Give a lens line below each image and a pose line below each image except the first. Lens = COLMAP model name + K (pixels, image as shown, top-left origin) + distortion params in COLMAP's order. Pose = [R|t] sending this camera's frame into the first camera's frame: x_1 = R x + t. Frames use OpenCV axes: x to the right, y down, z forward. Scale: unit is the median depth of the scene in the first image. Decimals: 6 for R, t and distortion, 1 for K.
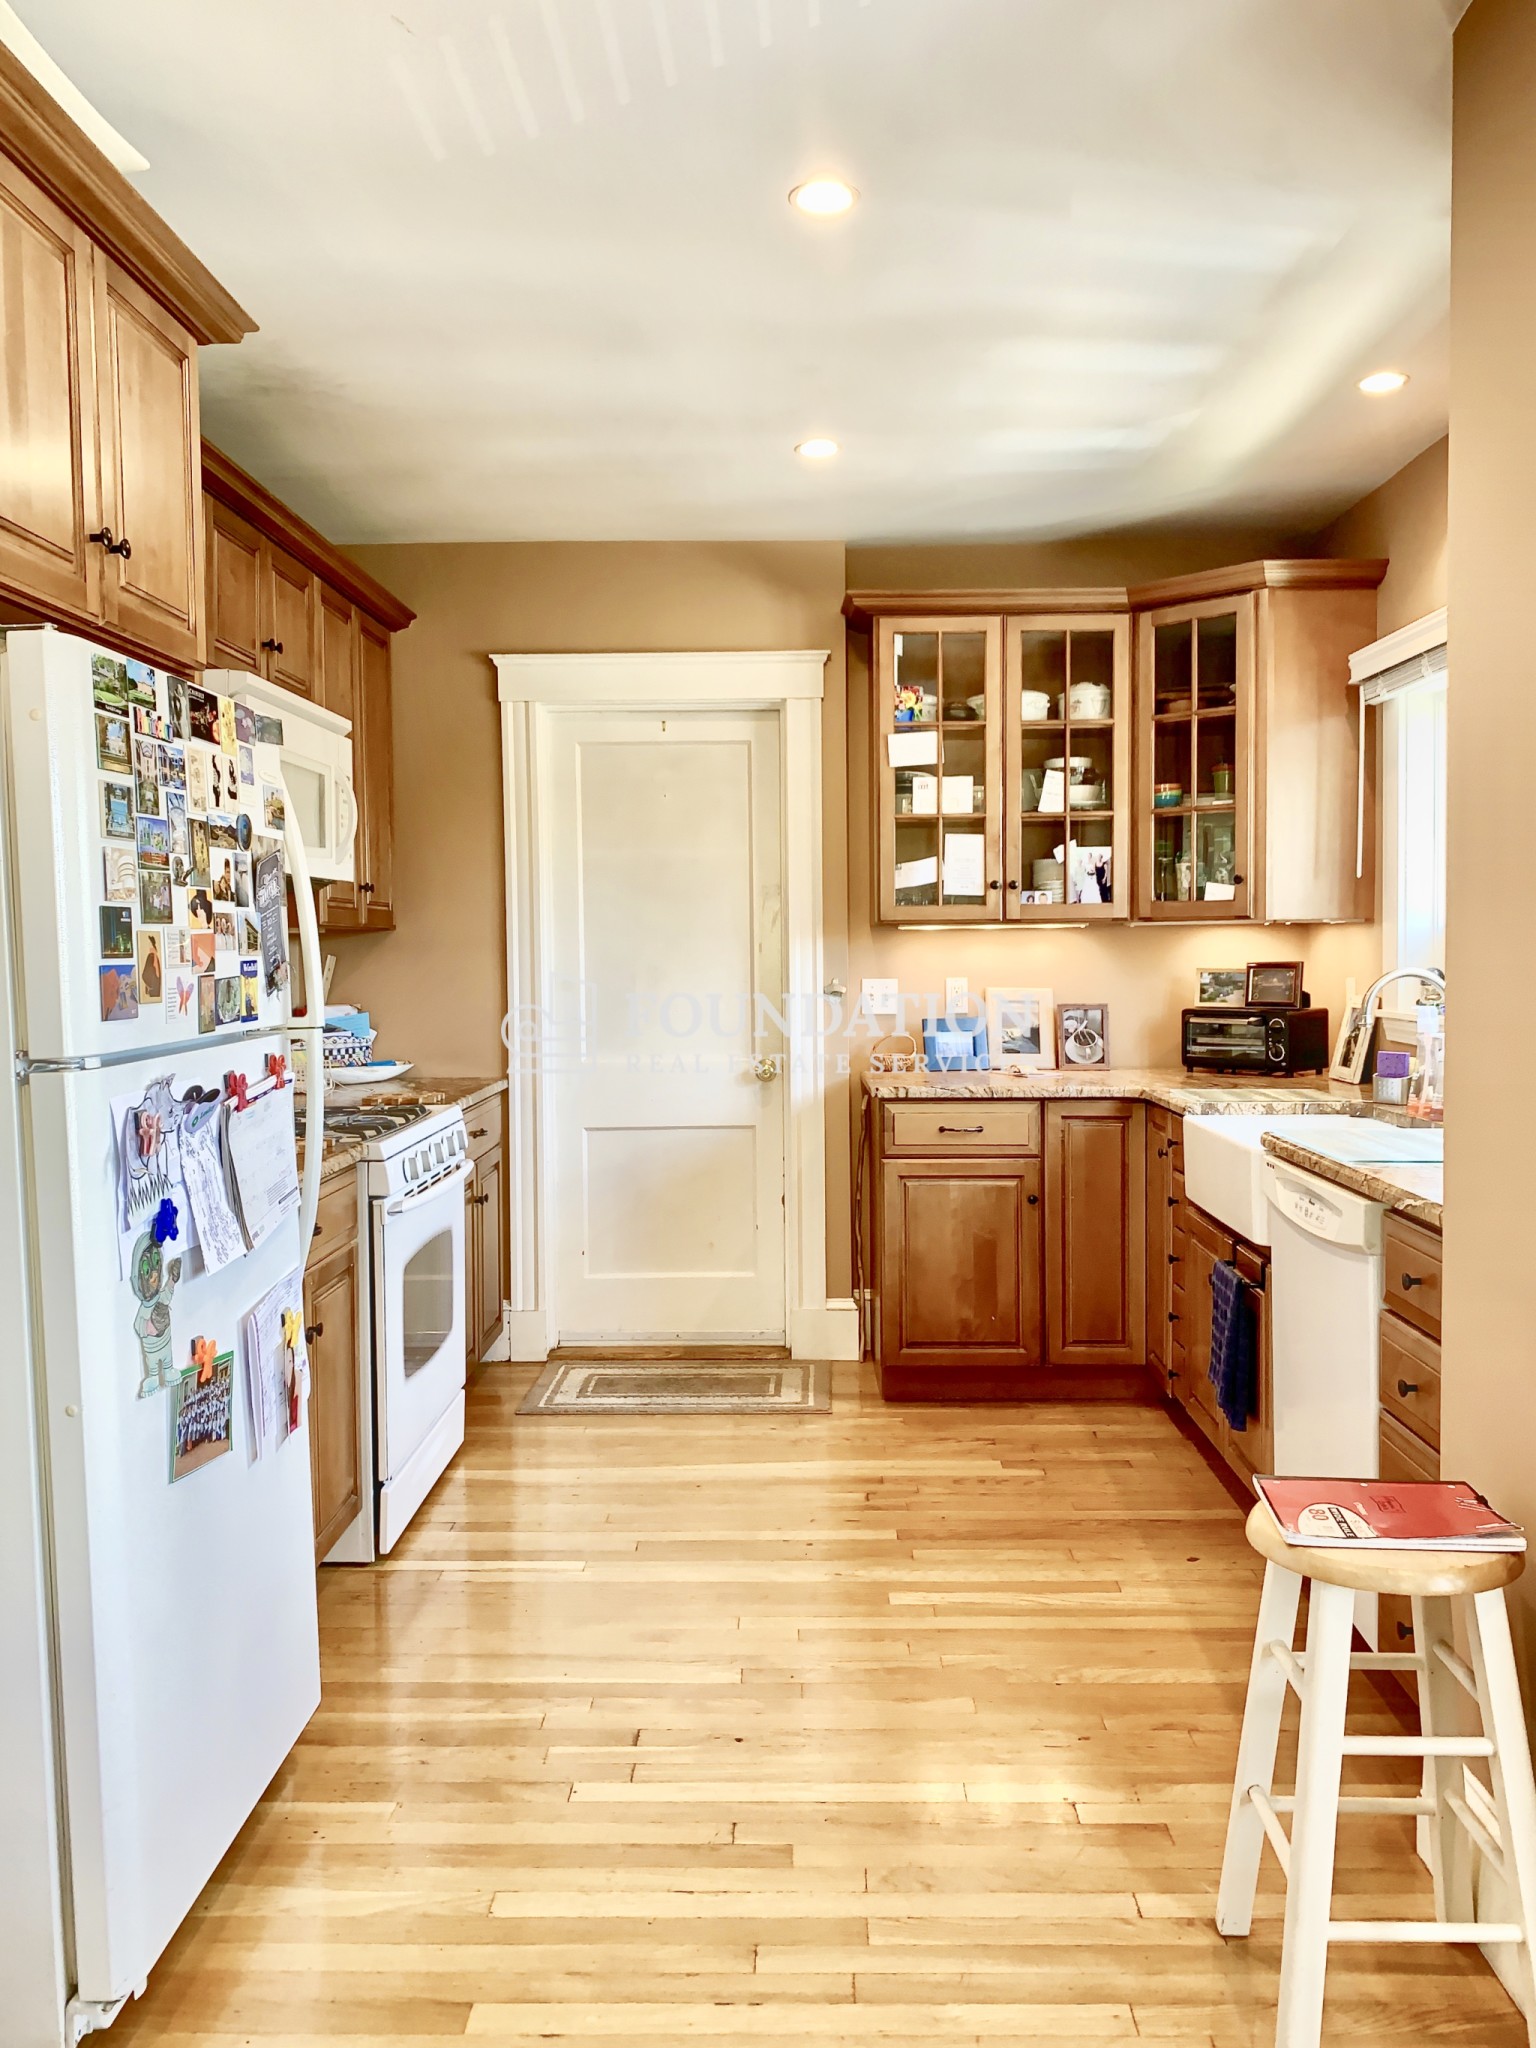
lens RADIAL K [[1539.2, 0, 769.0], [0, 1539.2, 995.6], [0, 0, 1]] dist [0.006468, -0.005279]
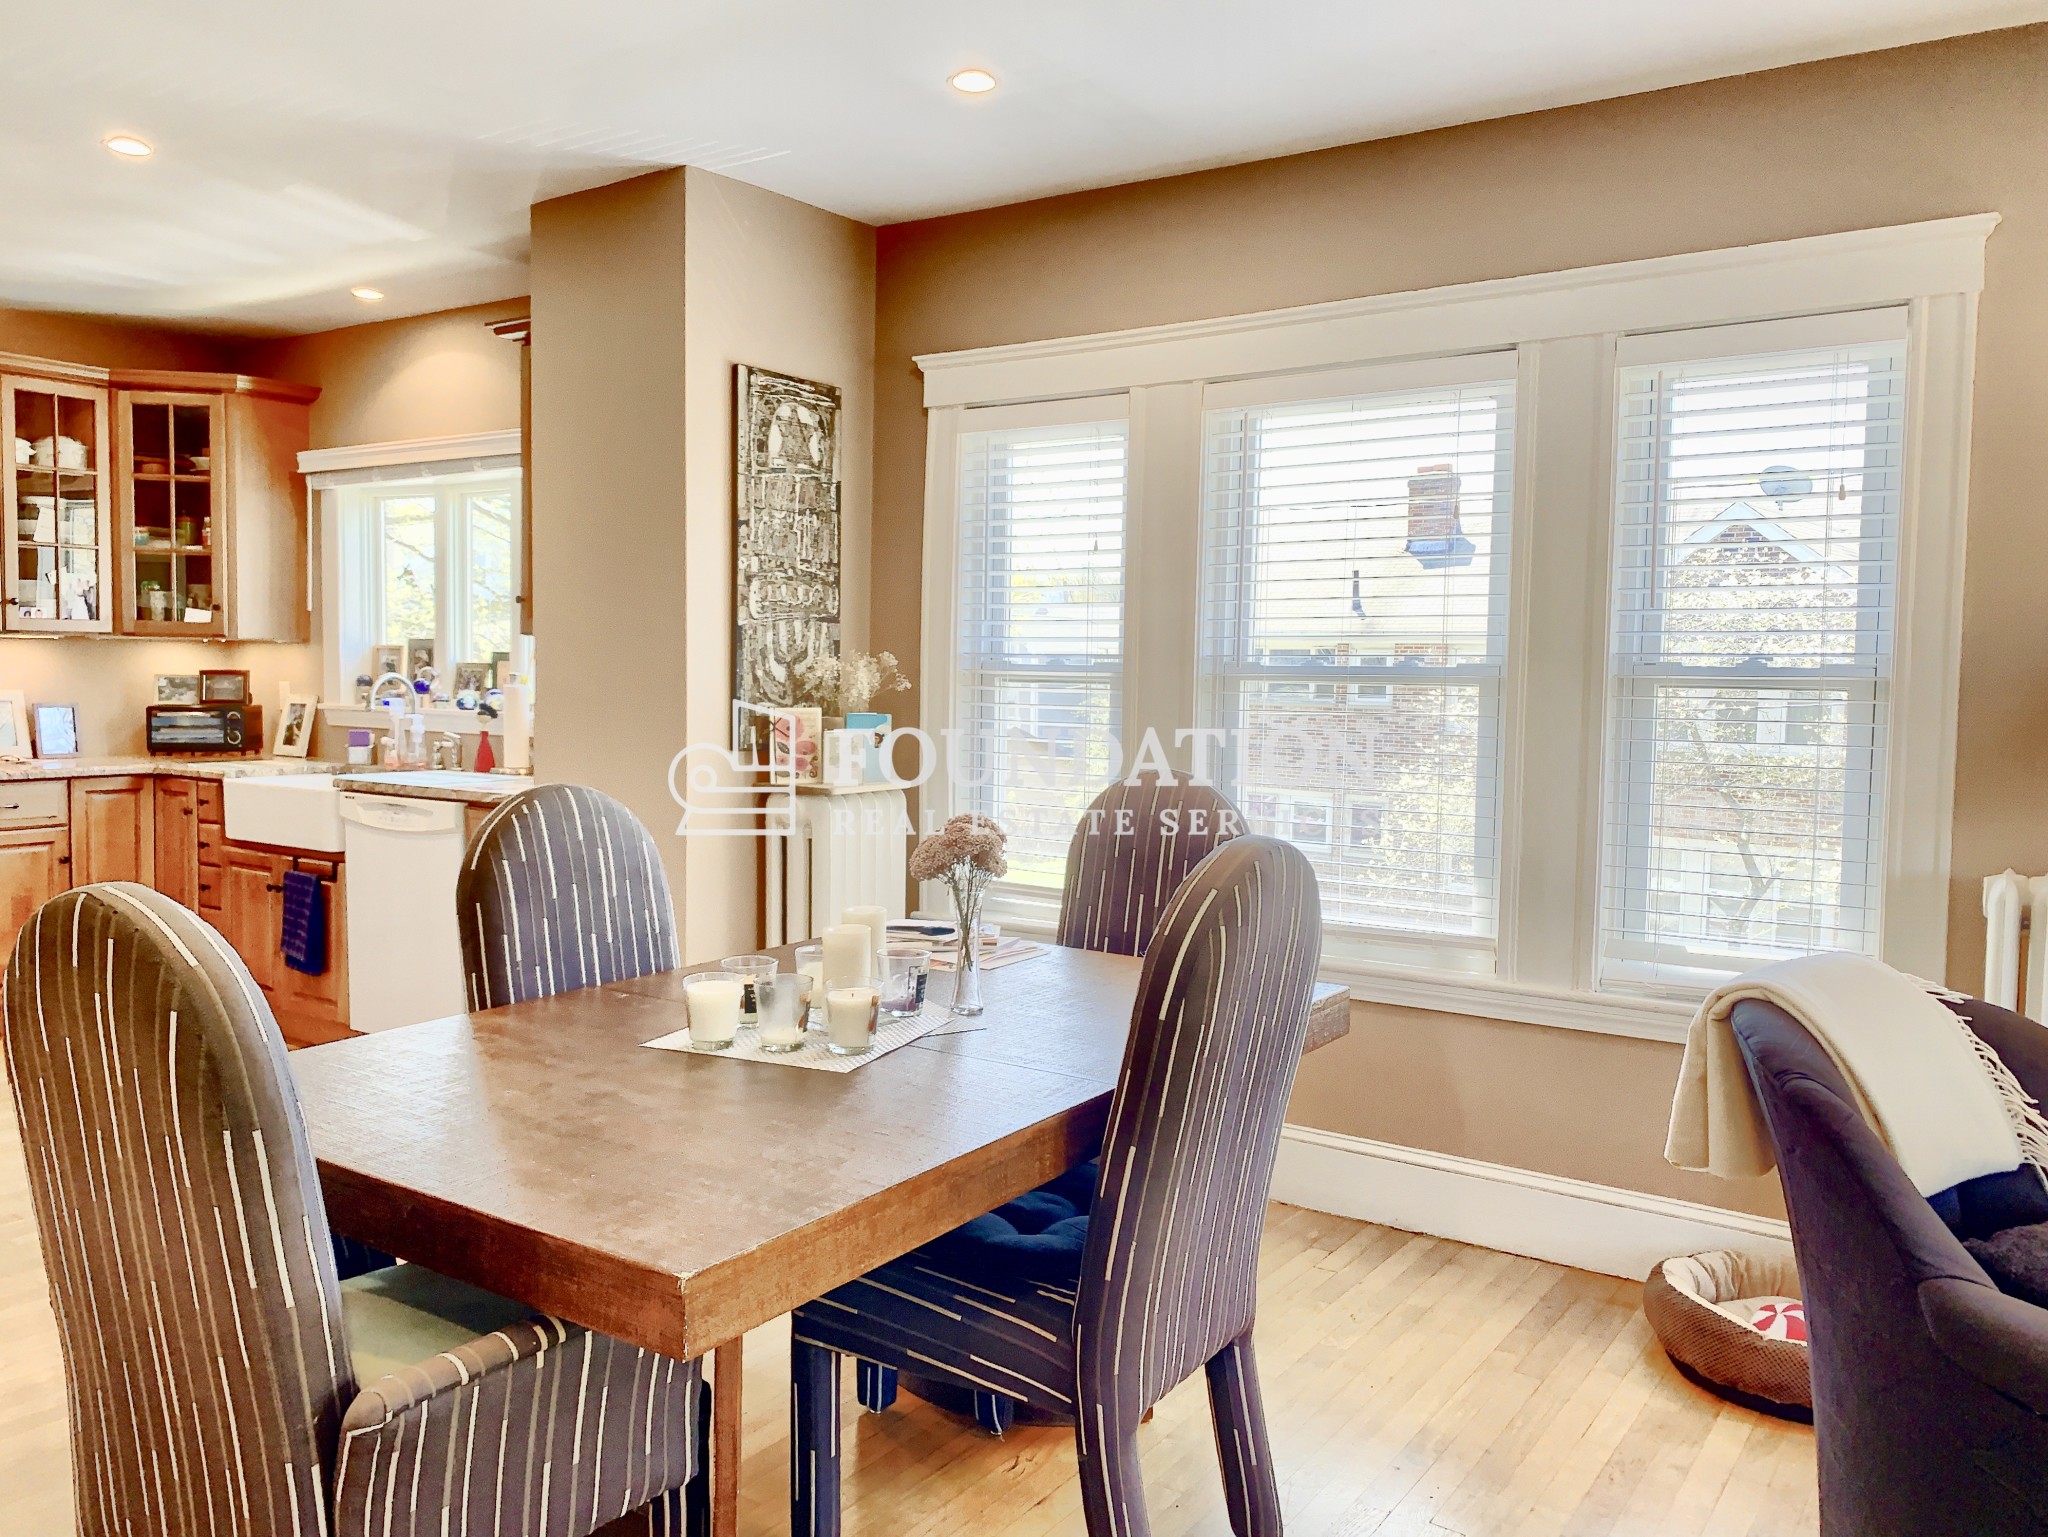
lens RADIAL K [[1539.2, 0, 1021.3], [0, 1539.2, 744.7], [0, 0, 1]] dist [0.006468, -0.005279]
pose [[0.530729, -0.028550, 0.847061, -0.456120], [0.010027, 0.999574, 0.027408, 0.013819], [-0.847482, -0.006053, 0.530789, -0.301258]]
